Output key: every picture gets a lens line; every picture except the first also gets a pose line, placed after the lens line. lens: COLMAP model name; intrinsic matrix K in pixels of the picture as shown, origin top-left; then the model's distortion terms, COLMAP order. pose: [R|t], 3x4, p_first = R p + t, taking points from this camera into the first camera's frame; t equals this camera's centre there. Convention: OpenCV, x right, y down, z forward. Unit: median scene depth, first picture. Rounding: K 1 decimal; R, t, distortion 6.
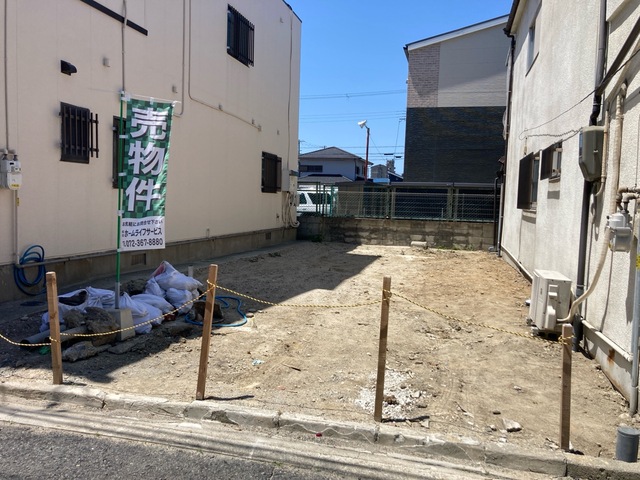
lens RADIAL K [[526.0, 0, 313.8], [0, 526.0, 240.4], [0, 0, 1]] dist [0.025247, -0.013037]
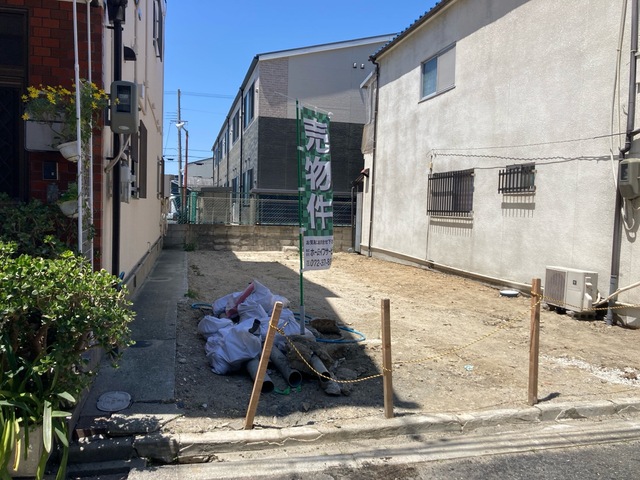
lens RADIAL K [[526.0, 0, 313.8], [0, 526.0, 240.4], [0, 0, 1]] dist [0.025247, -0.013037]
pose [[0.876720, -0.035743, 0.479672, -0.789296], [0.037508, 0.999279, 0.005907, -0.041159], [-0.479537, 0.012812, 0.877428, 0.179913]]
